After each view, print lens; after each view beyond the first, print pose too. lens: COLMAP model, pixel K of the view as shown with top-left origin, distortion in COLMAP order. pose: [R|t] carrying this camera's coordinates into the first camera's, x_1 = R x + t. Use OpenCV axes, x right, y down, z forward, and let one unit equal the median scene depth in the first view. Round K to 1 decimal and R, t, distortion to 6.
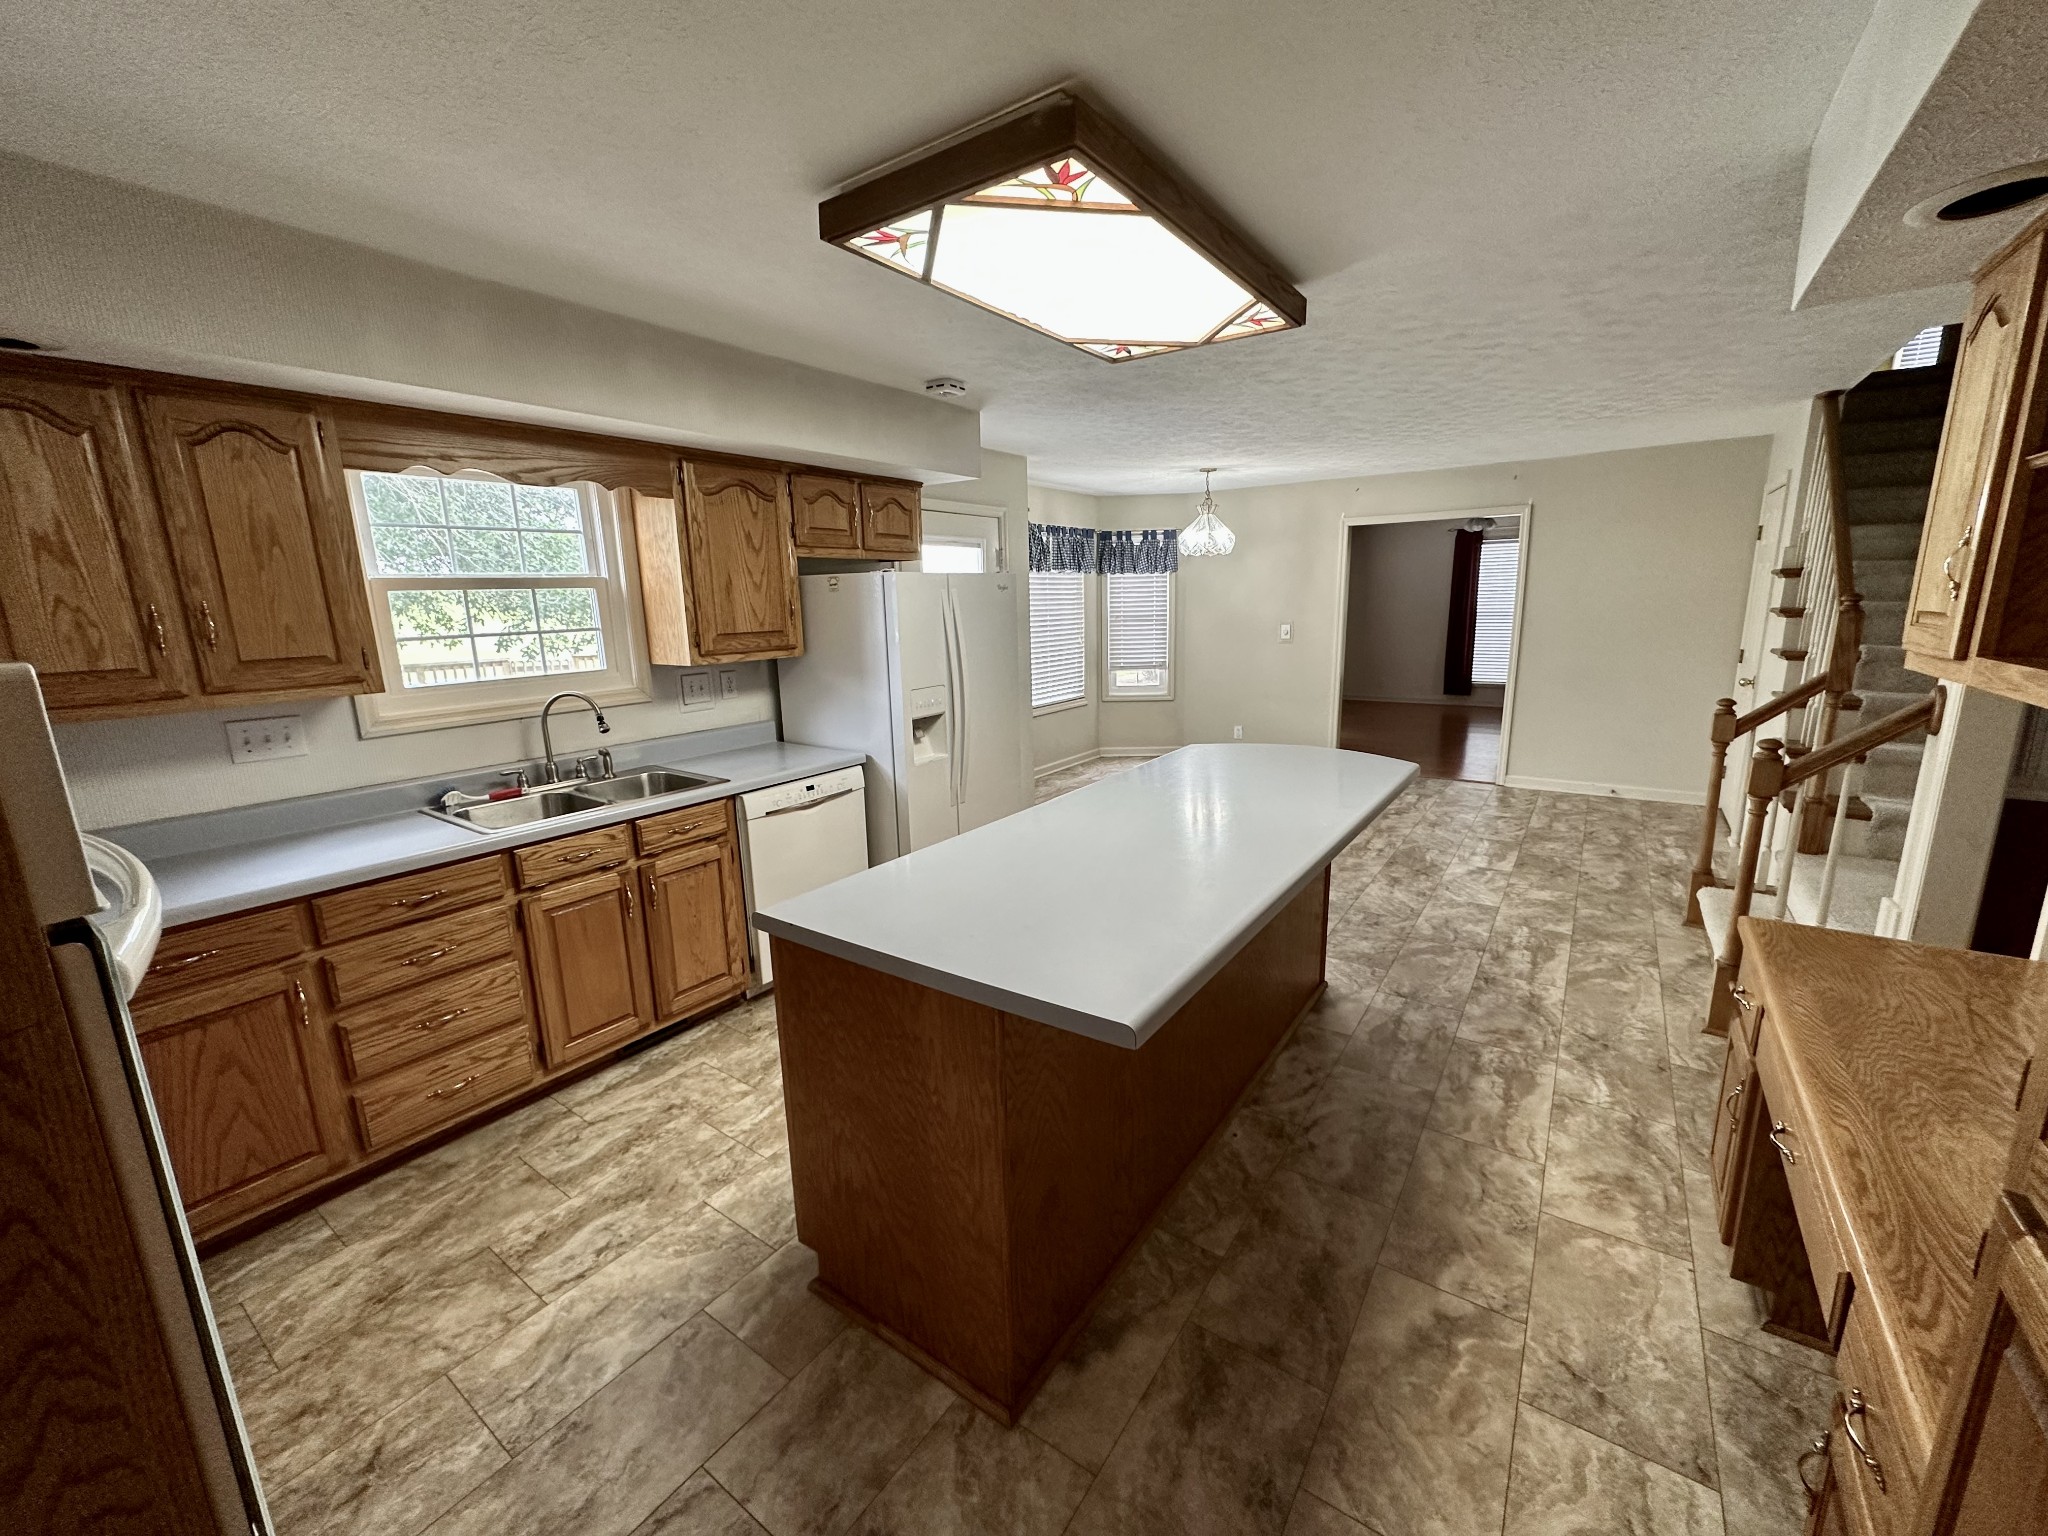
lens RADIAL K [[812.5, 0, 1016.3], [0, 812.5, 768.6], [0, 0, 1]] dist [0.001388, -0.000166]
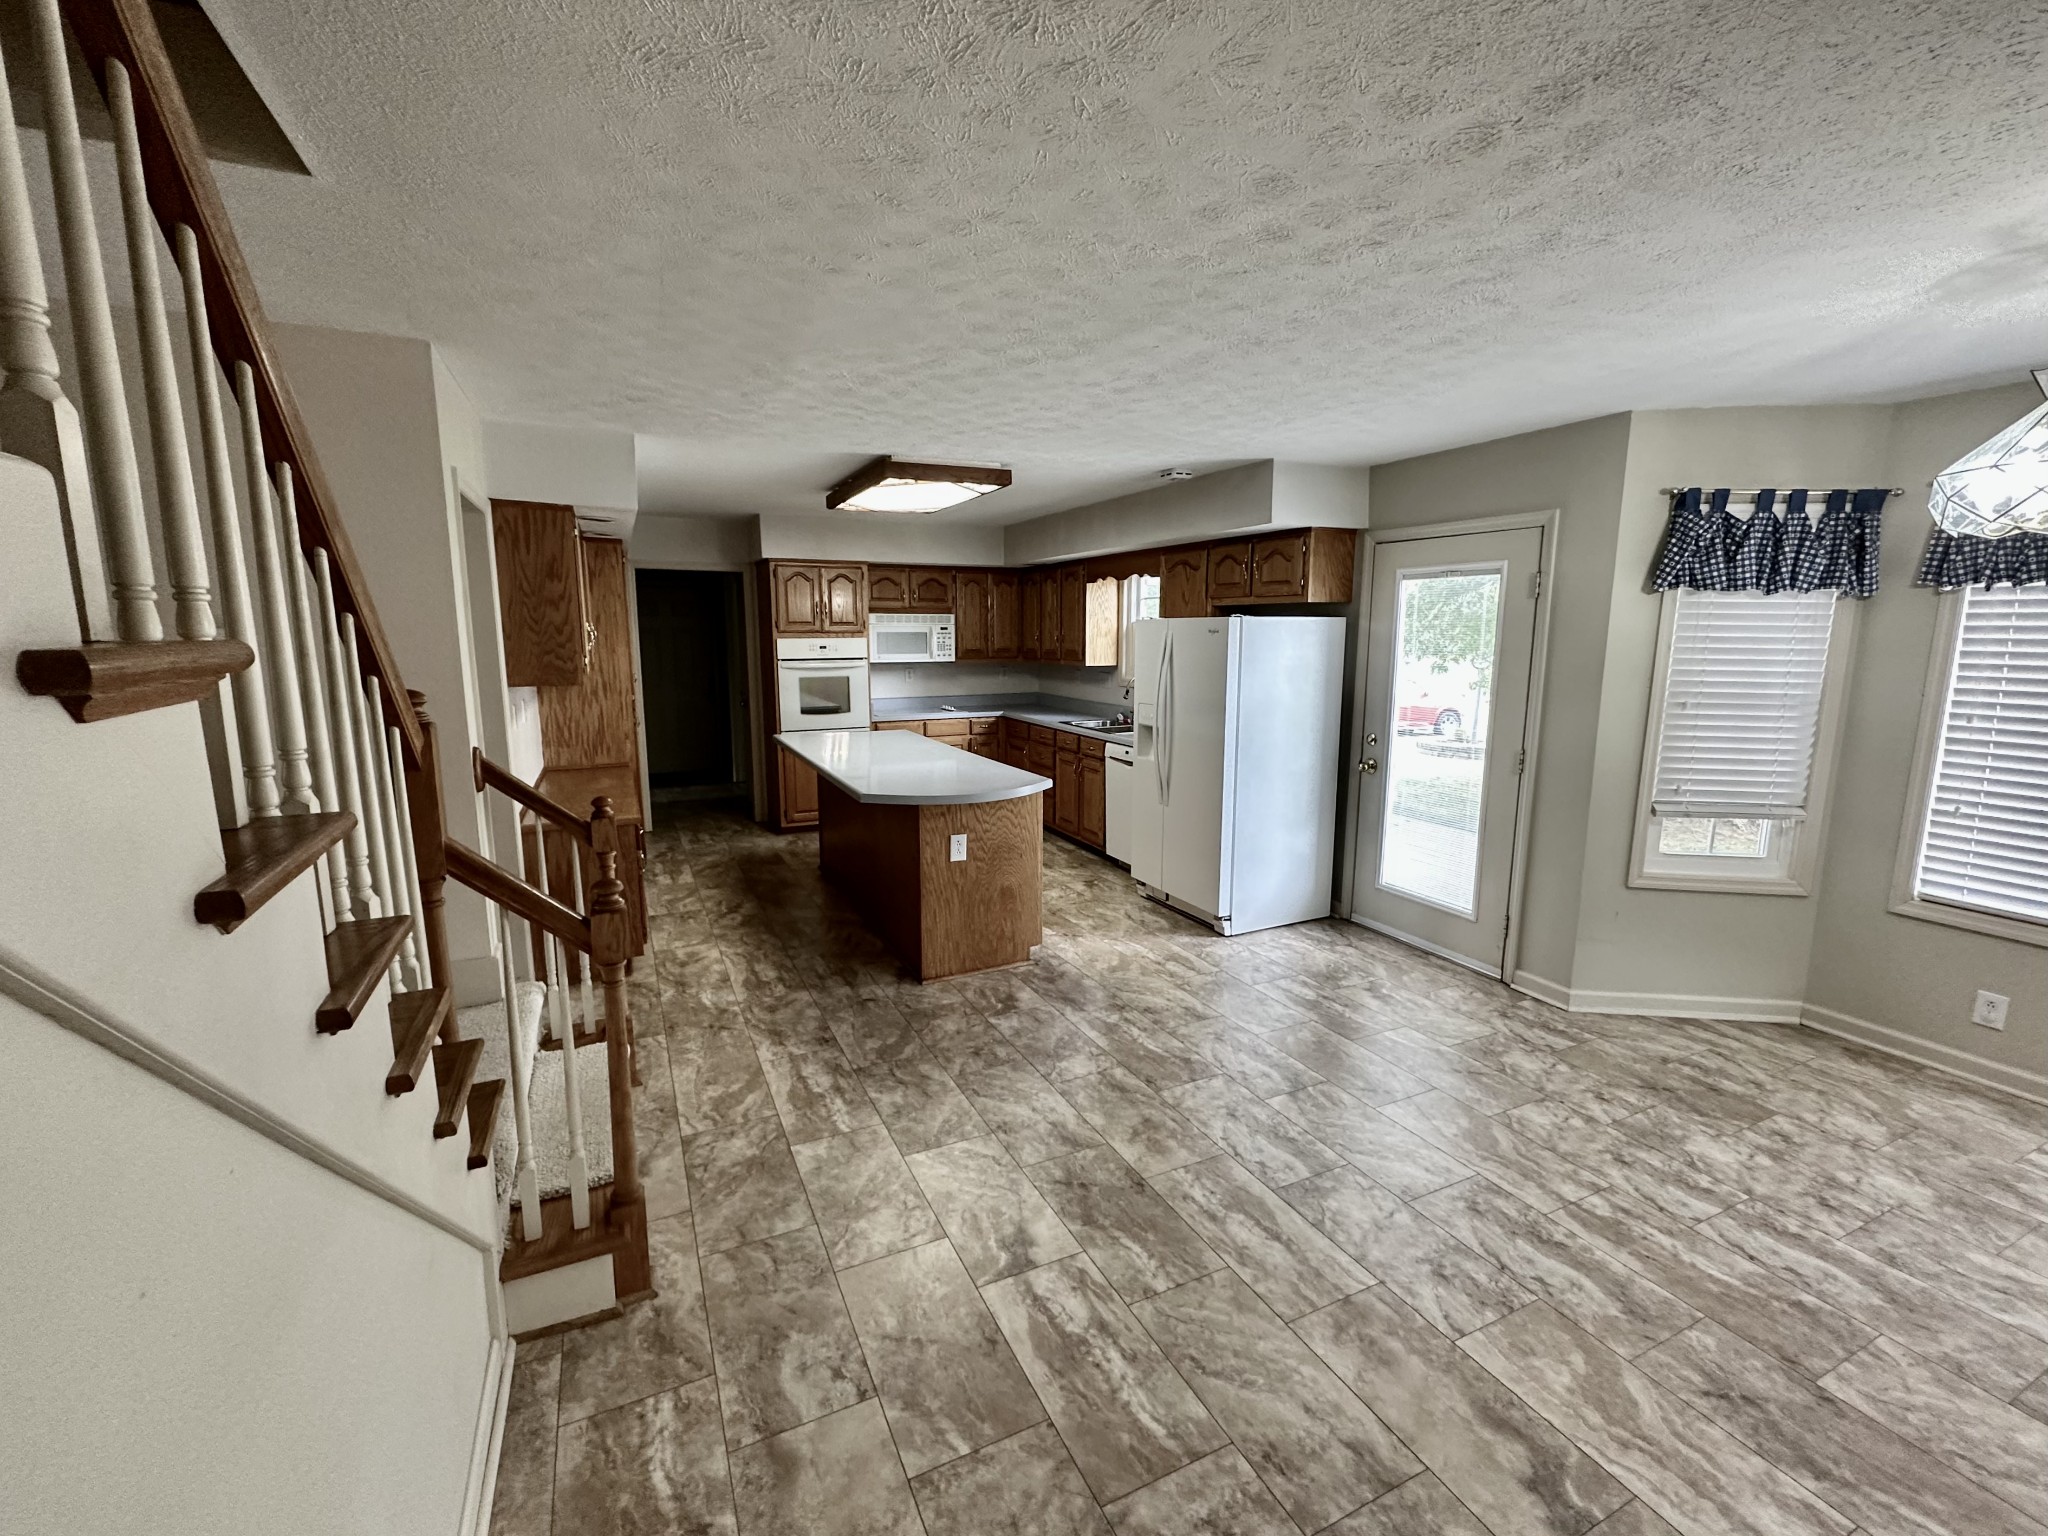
lens RADIAL K [[812.5, 0, 1012.8], [0, 812.5, 751.2], [0, 0, 1]] dist [0.001388, -0.000166]
pose [[-0.473502, 0.154854, -0.867073, 1.271691], [-0.171314, 0.949432, 0.263116, -0.369971], [0.863972, 0.273128, -0.423029, 1.519088]]
